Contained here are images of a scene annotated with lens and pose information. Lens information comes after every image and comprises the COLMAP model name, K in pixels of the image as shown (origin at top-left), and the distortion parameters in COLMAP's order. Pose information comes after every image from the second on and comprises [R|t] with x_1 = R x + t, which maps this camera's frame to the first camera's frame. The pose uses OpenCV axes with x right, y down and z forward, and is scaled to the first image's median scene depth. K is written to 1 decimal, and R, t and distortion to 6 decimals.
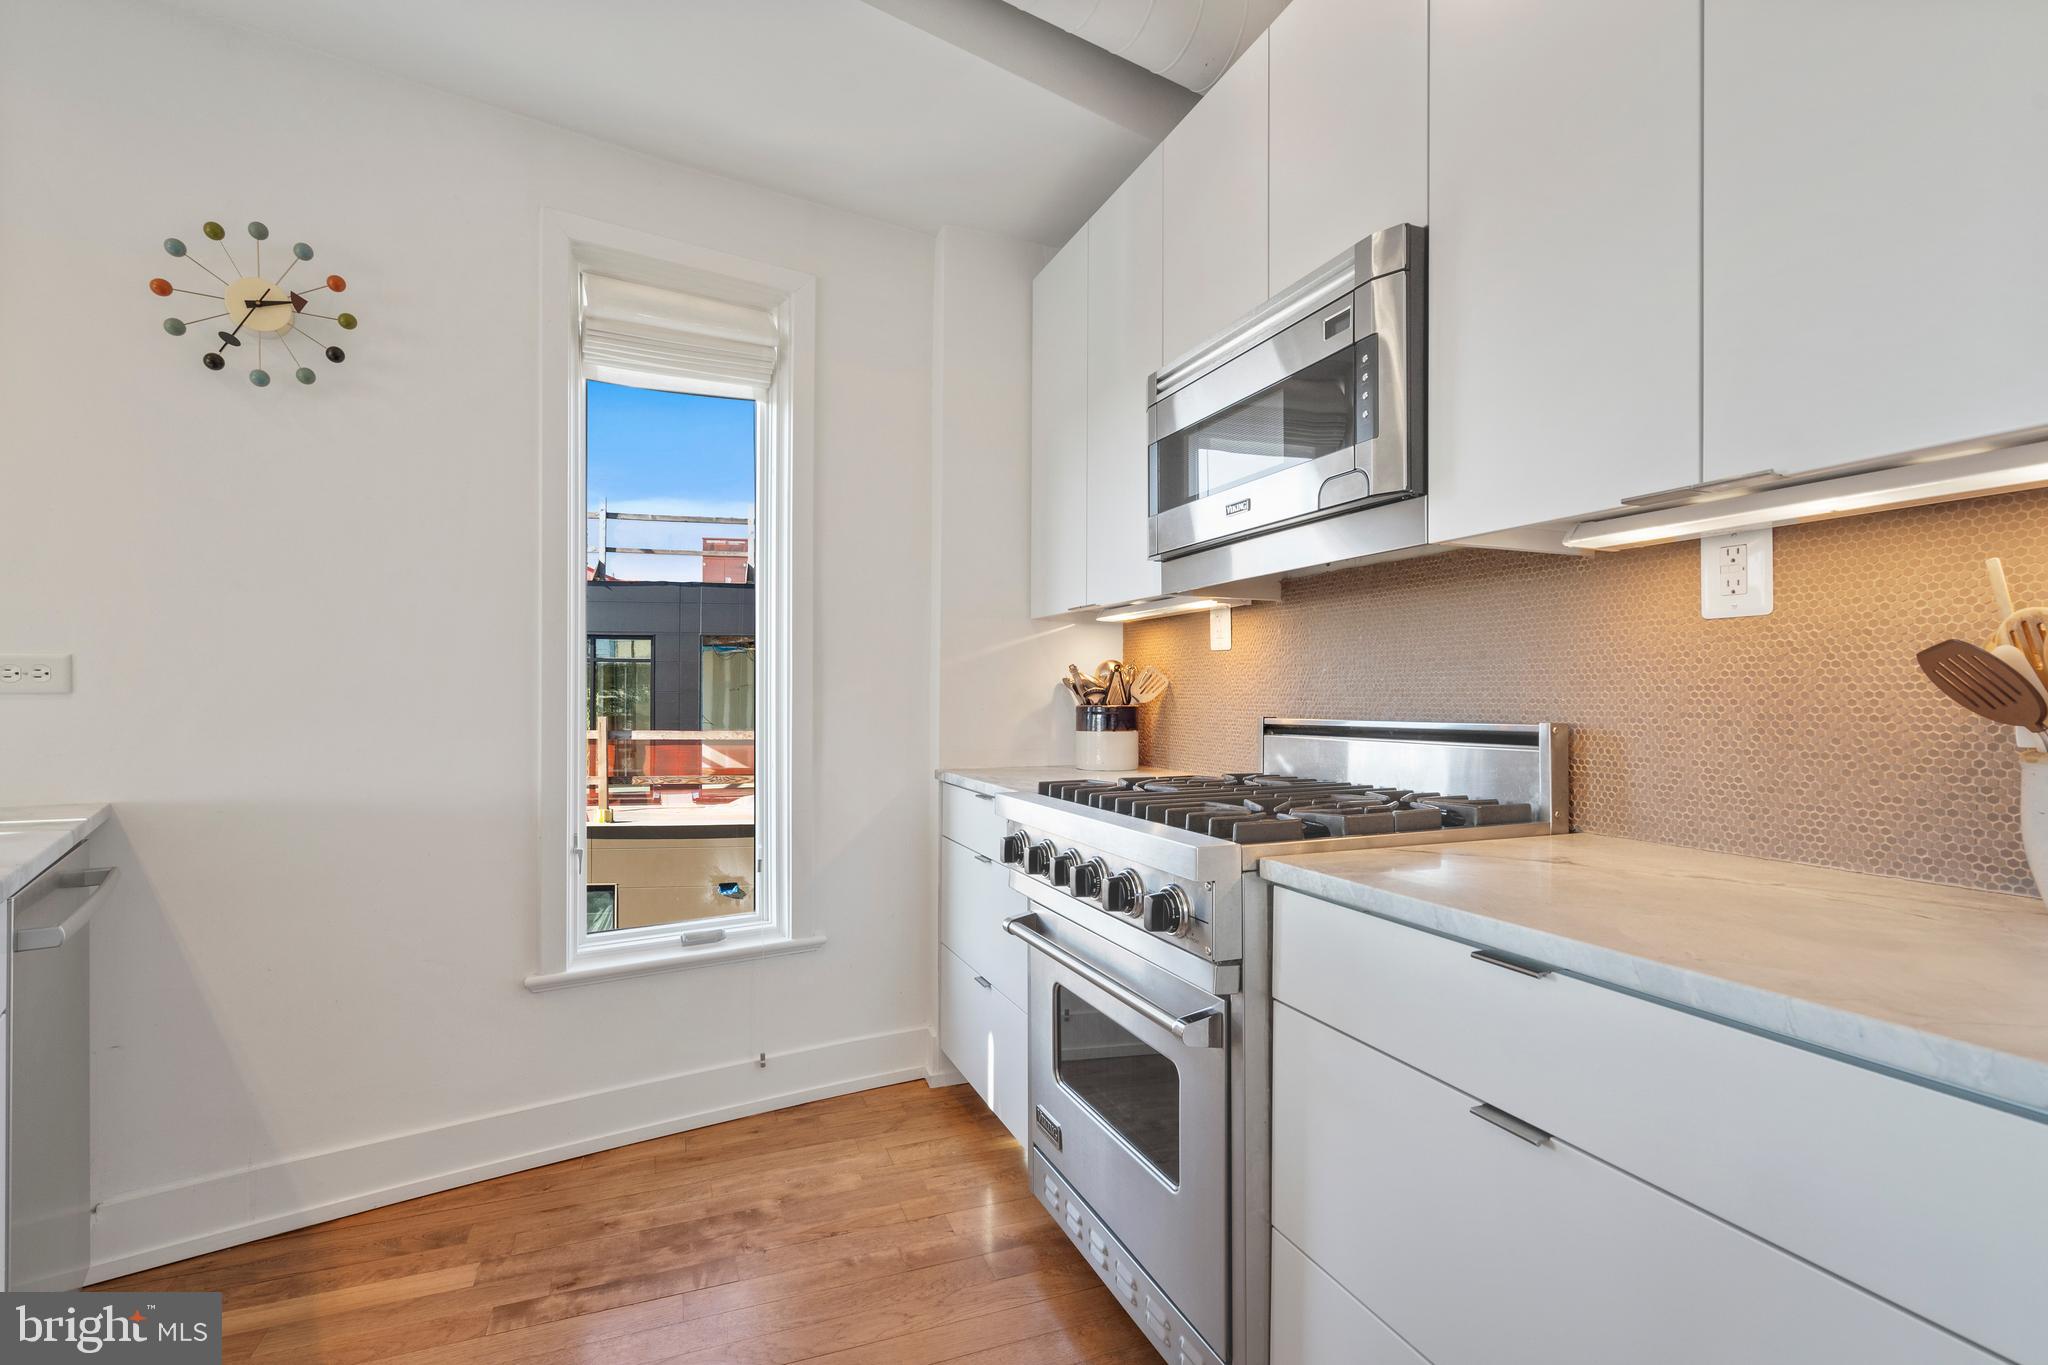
lens RADIAL K [[927.2, 0, 1014.5], [0, 927.2, 694.5], [0, 0, 1]] dist [-0.006509, 0.002842]
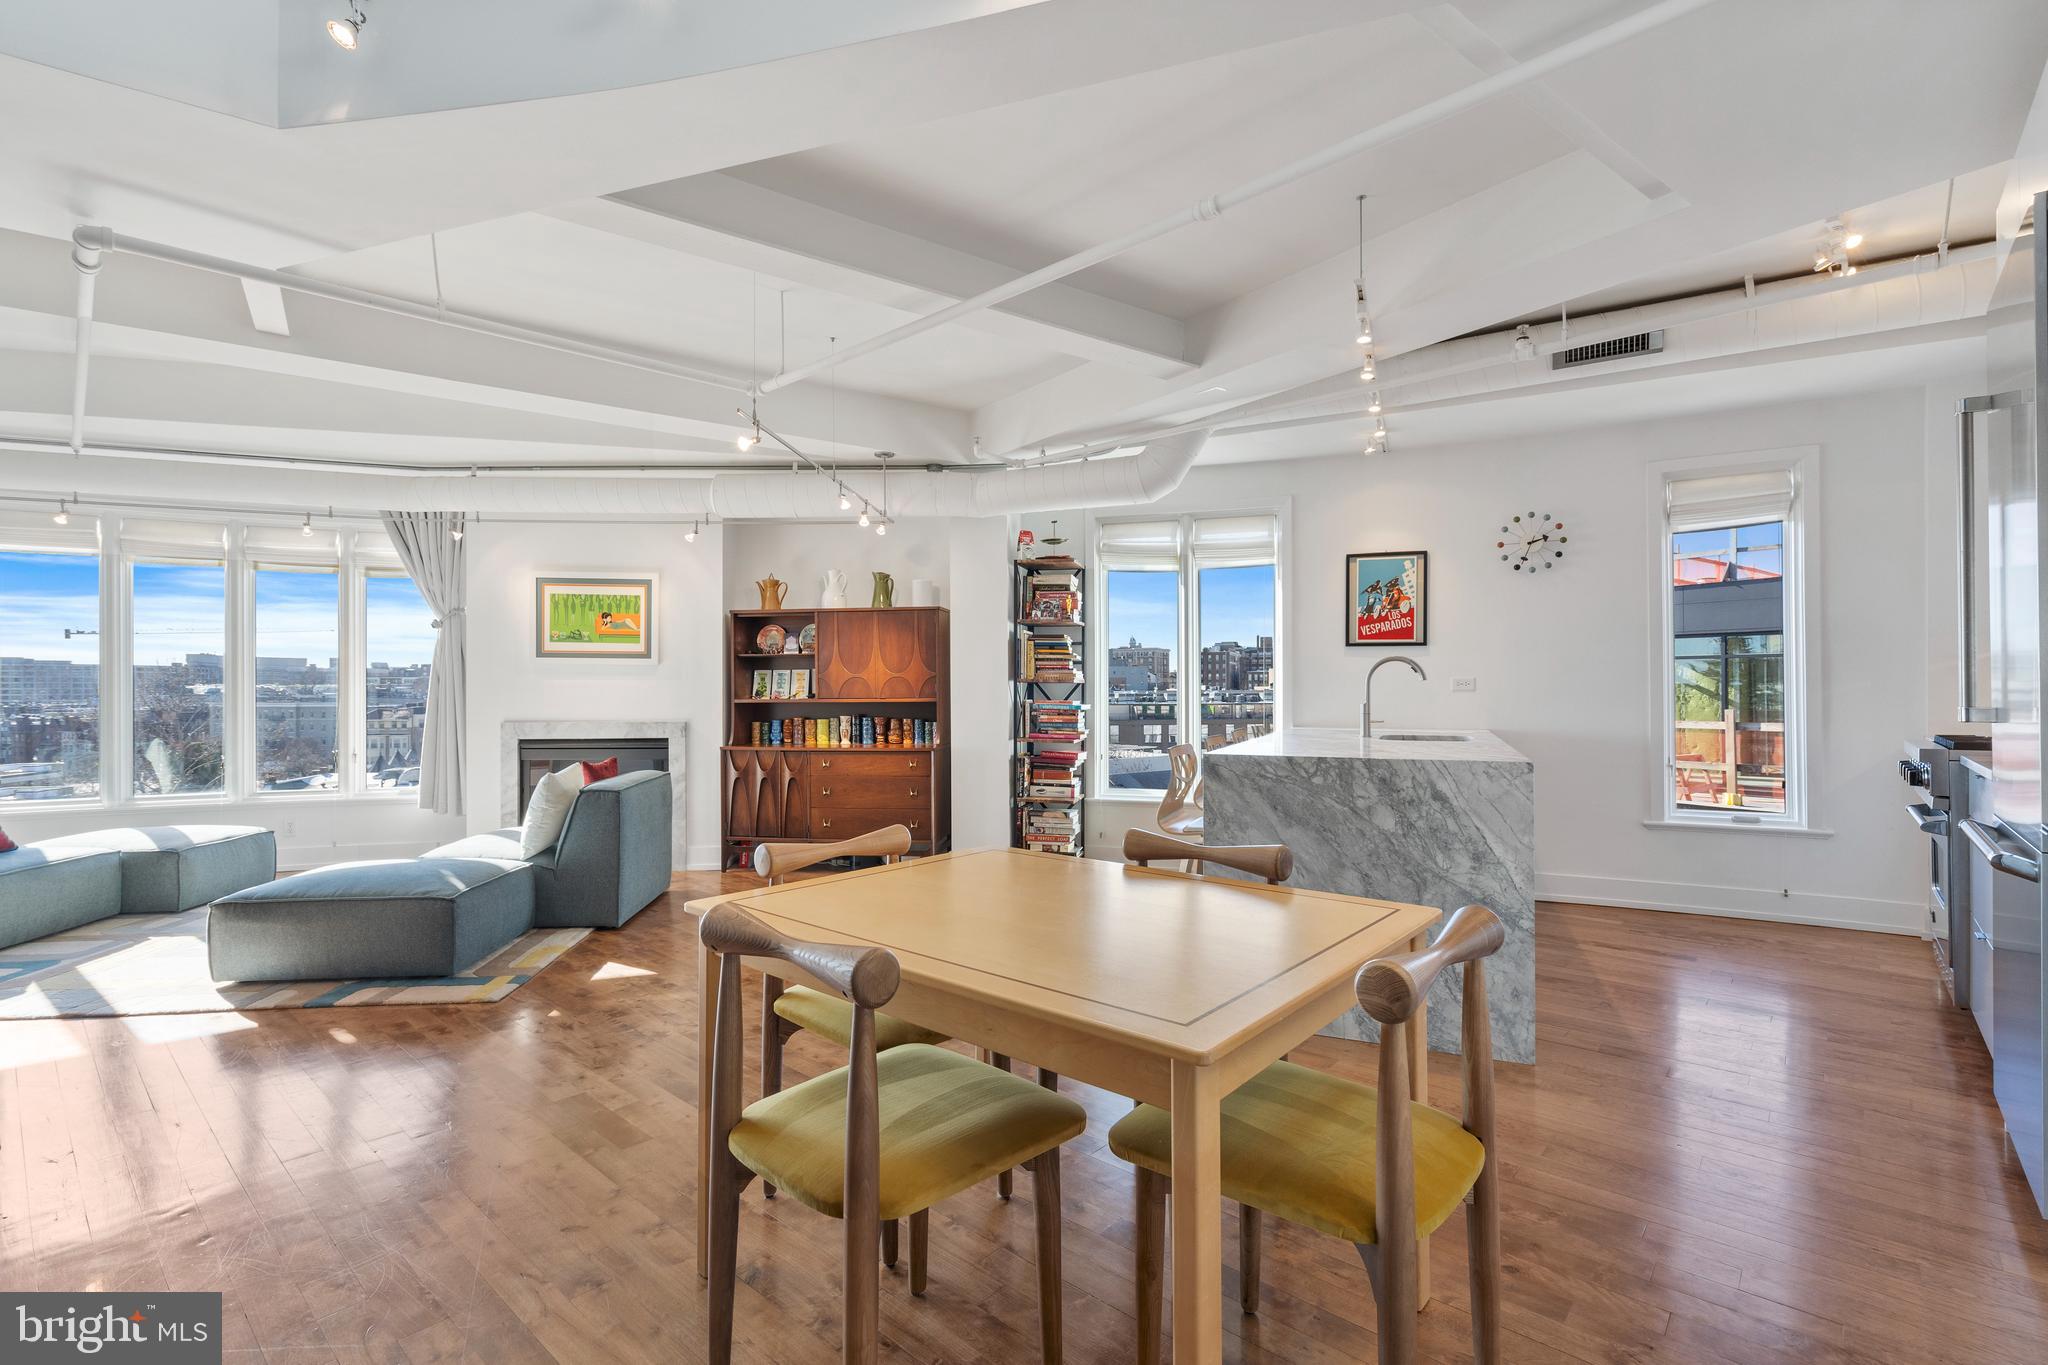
lens RADIAL K [[927.2, 0, 1017.2], [0, 927.2, 686.3], [0, 0, 1]] dist [-0.006509, 0.002842]
pose [[0.458020, -0.010282, -0.888882, 0.794118], [0.006997, 0.999944, -0.007961, -0.001131], [0.888914, -0.002574, 0.458067, -1.413049]]
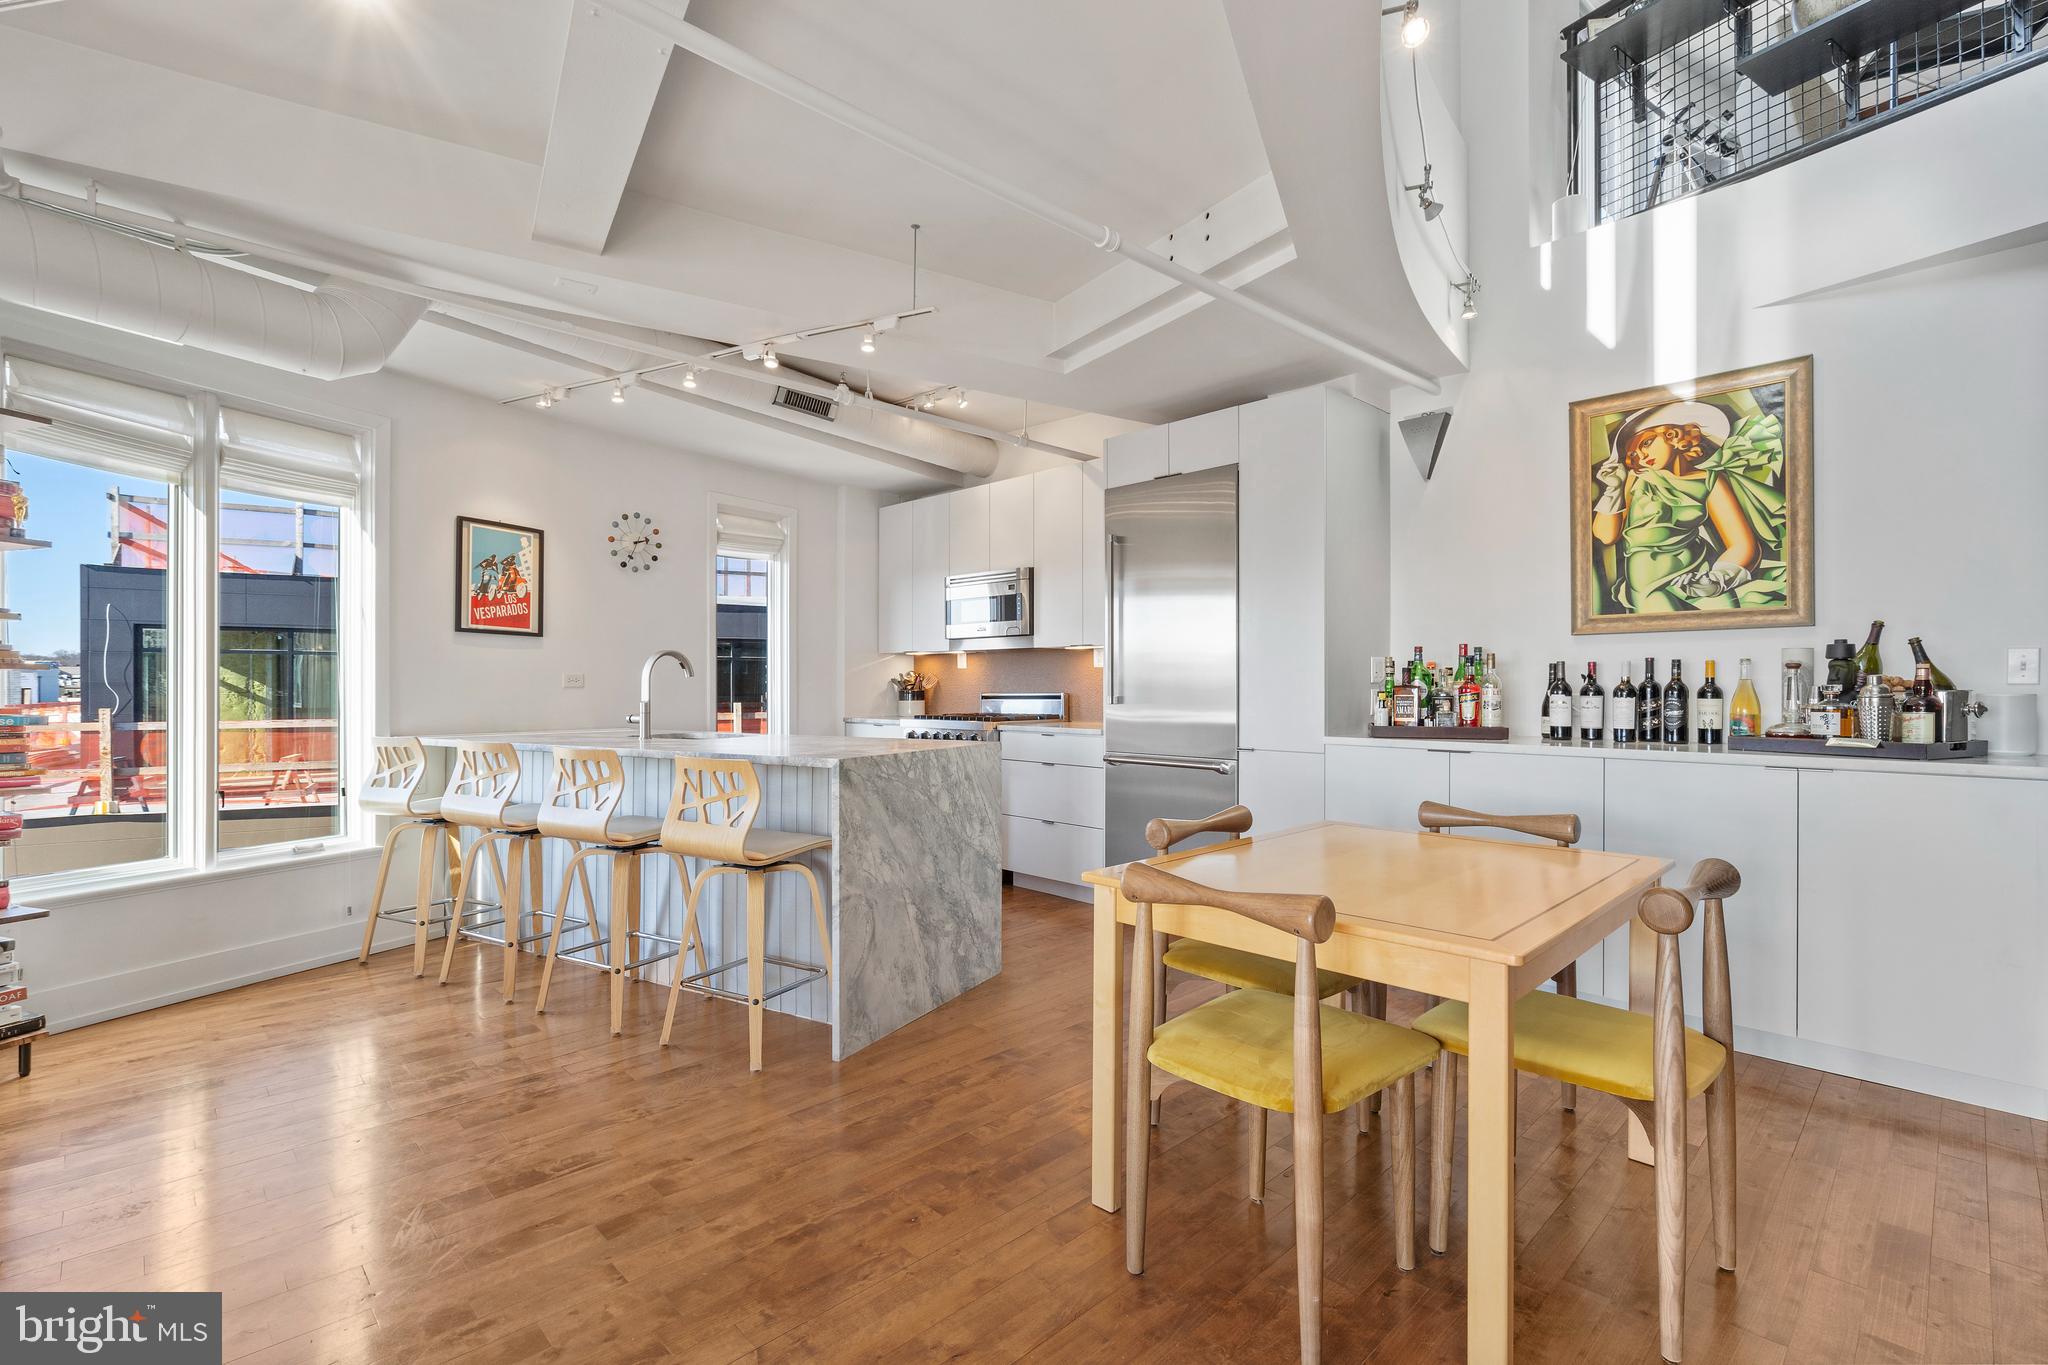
lens RADIAL K [[927.2, 0, 1020.7], [0, 927.2, 681.4], [0, 0, 1]] dist [-0.006509, 0.002842]
pose [[0.920226, -0.003574, 0.391372, -0.789257], [0.004139, 0.999991, -0.000601, -0.010638], [-0.391366, 0.002173, 0.920232, -1.790780]]
